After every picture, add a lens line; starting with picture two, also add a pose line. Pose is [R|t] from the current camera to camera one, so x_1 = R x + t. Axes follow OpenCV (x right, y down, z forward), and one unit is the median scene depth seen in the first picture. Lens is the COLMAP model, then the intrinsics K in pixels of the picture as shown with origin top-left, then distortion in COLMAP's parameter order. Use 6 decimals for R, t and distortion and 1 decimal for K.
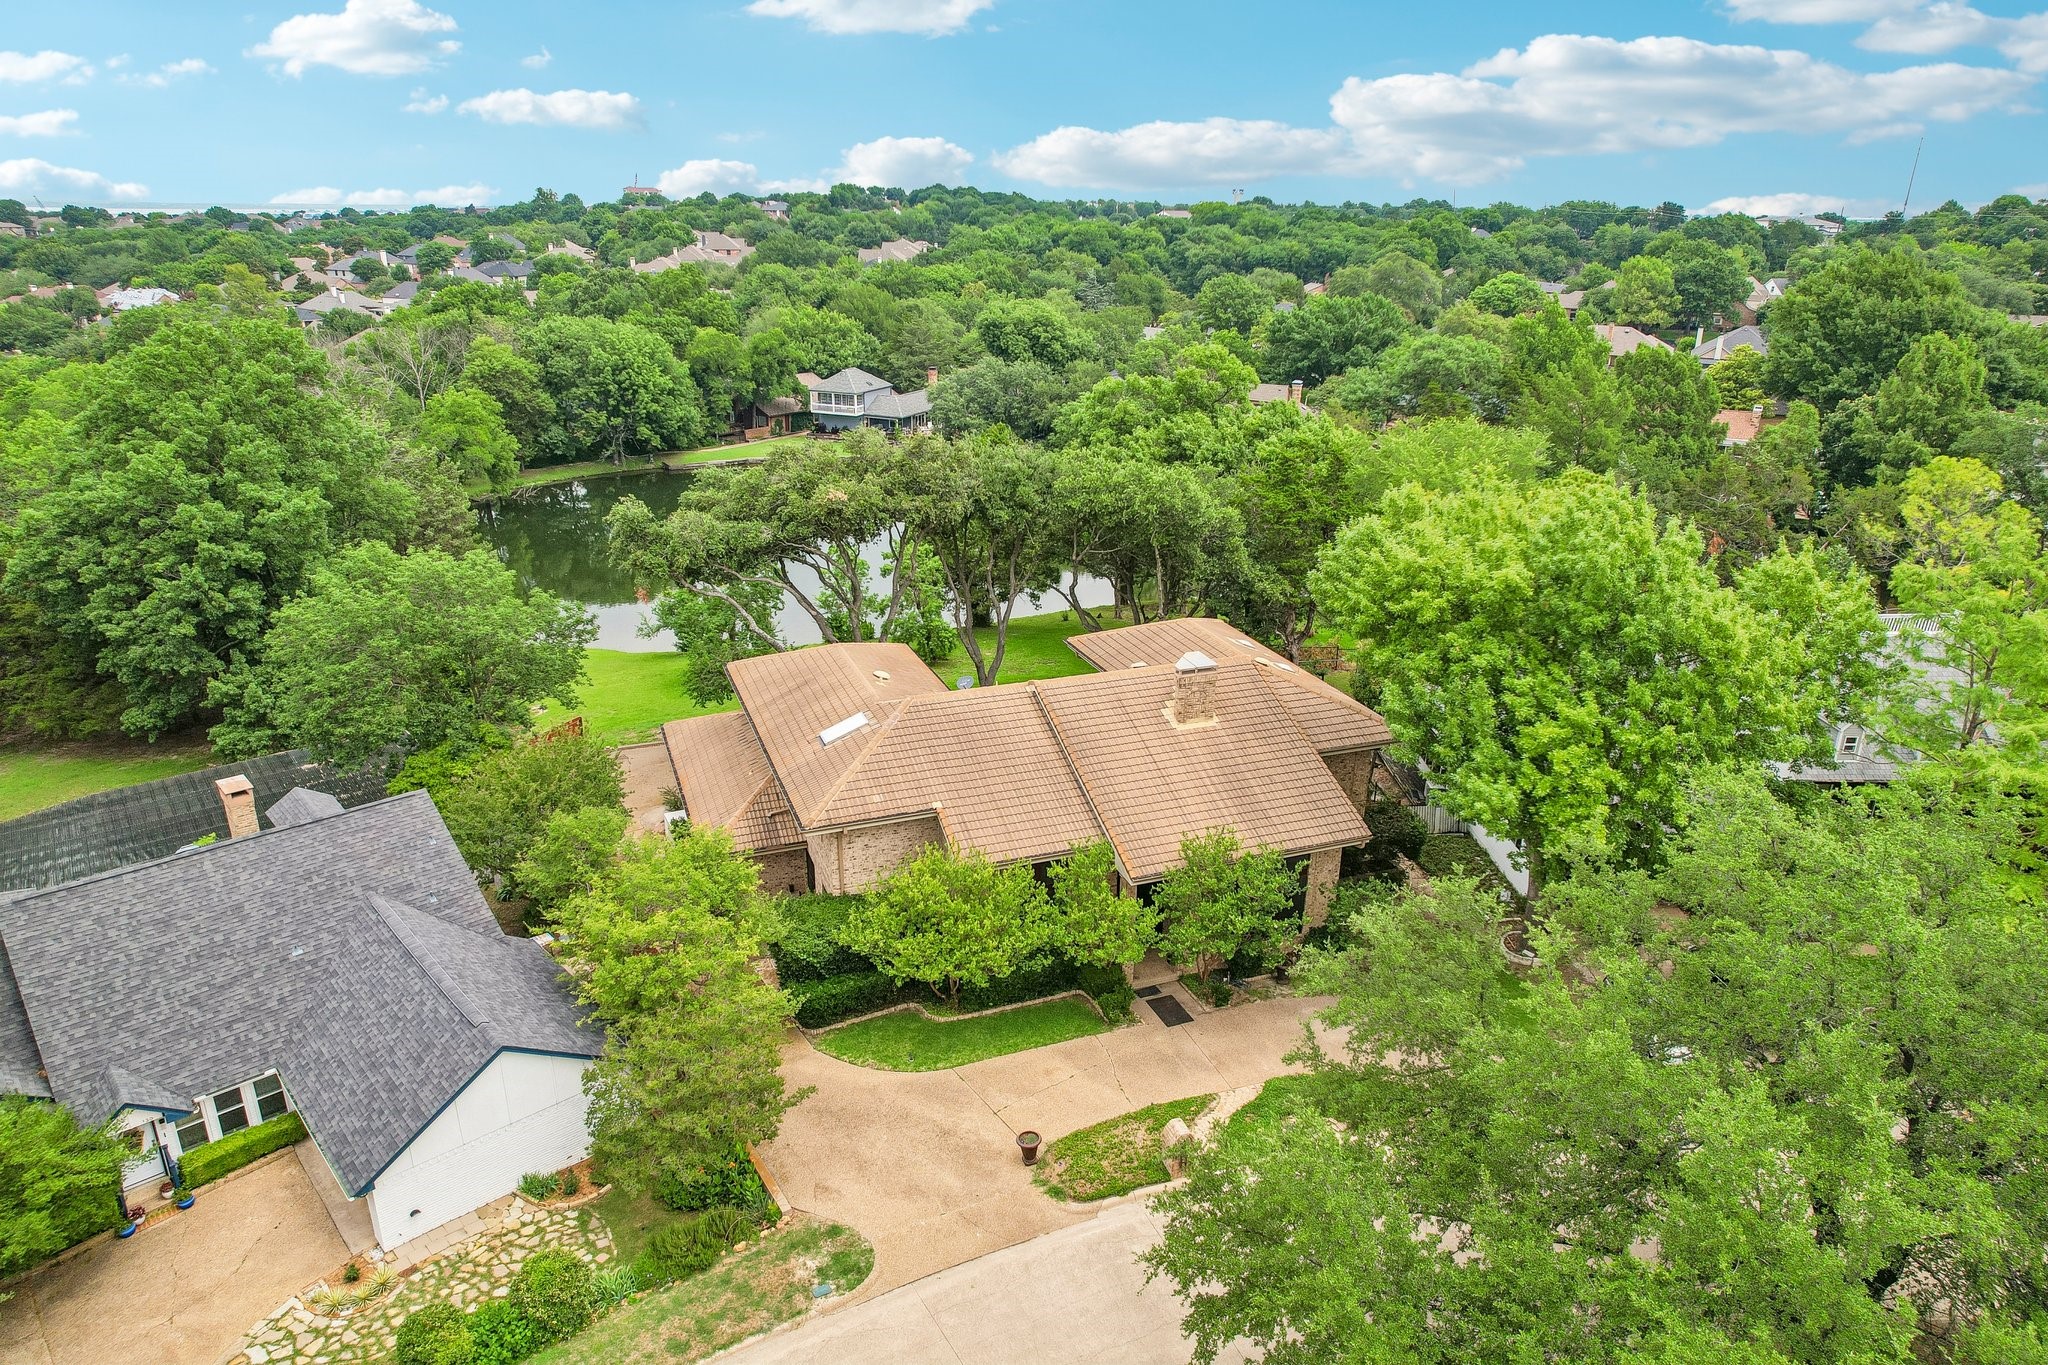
lens RADIAL K [[1315.3, 0, 1024.0], [0, 1315.3, 682.5], [0, 0, 1]] dist [-0.077225, 0.068648]
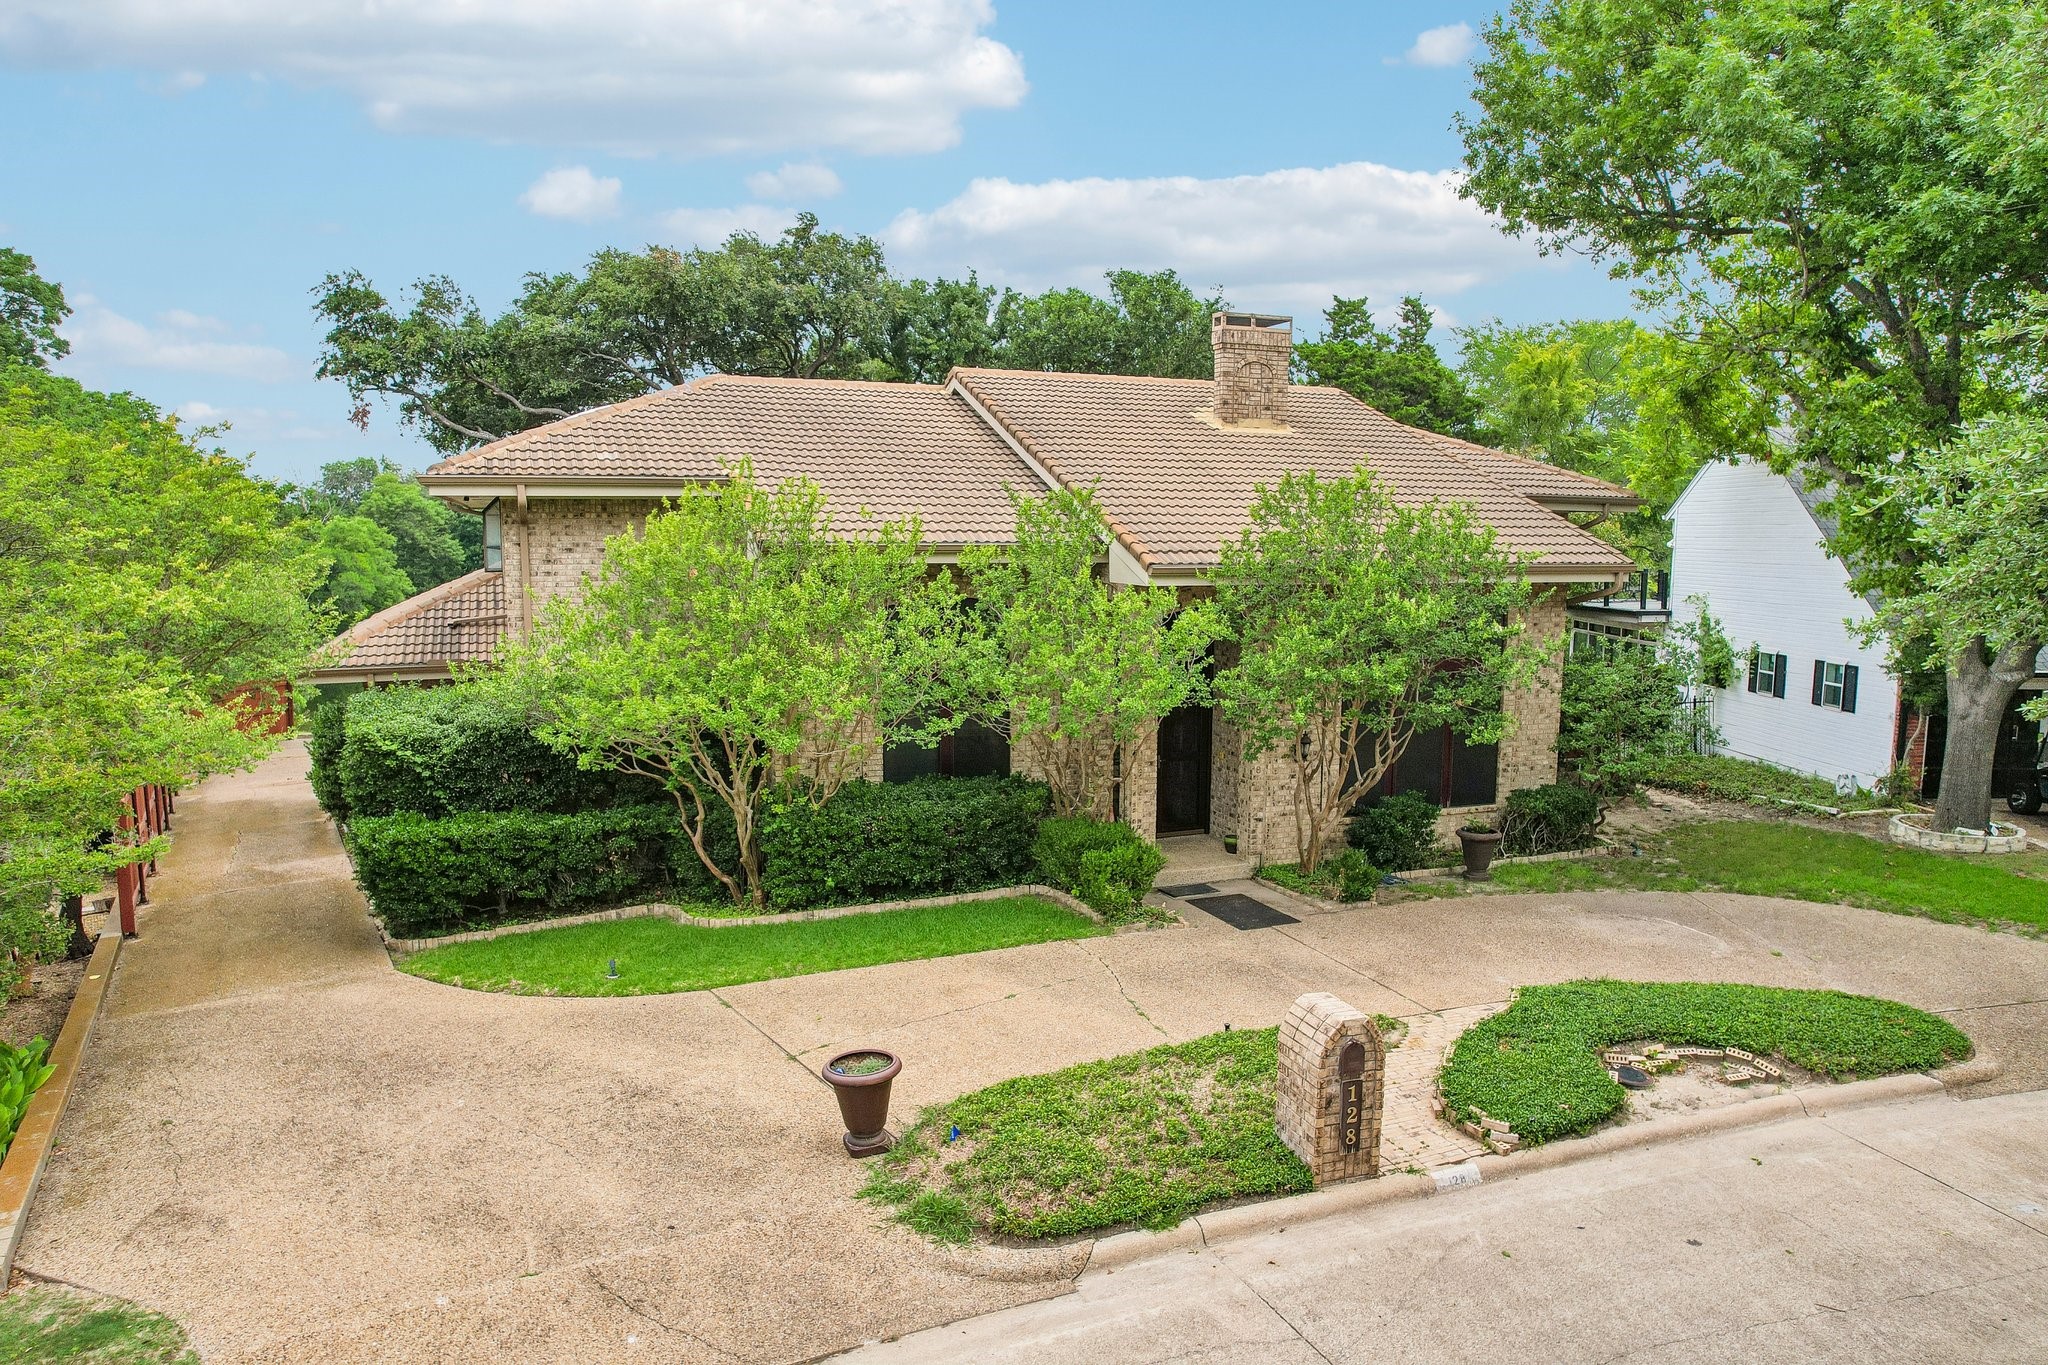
lens RADIAL K [[1315.3, 0, 1024.0], [0, 1315.3, 682.5], [0, 0, 1]] dist [-0.077225, 0.068648]
pose [[0.999928, 0.002164, 0.011816, 0.037846], [0.000678, 0.971906, -0.235367, 0.318764], [-0.011994, 0.235358, 0.971835, 0.635121]]
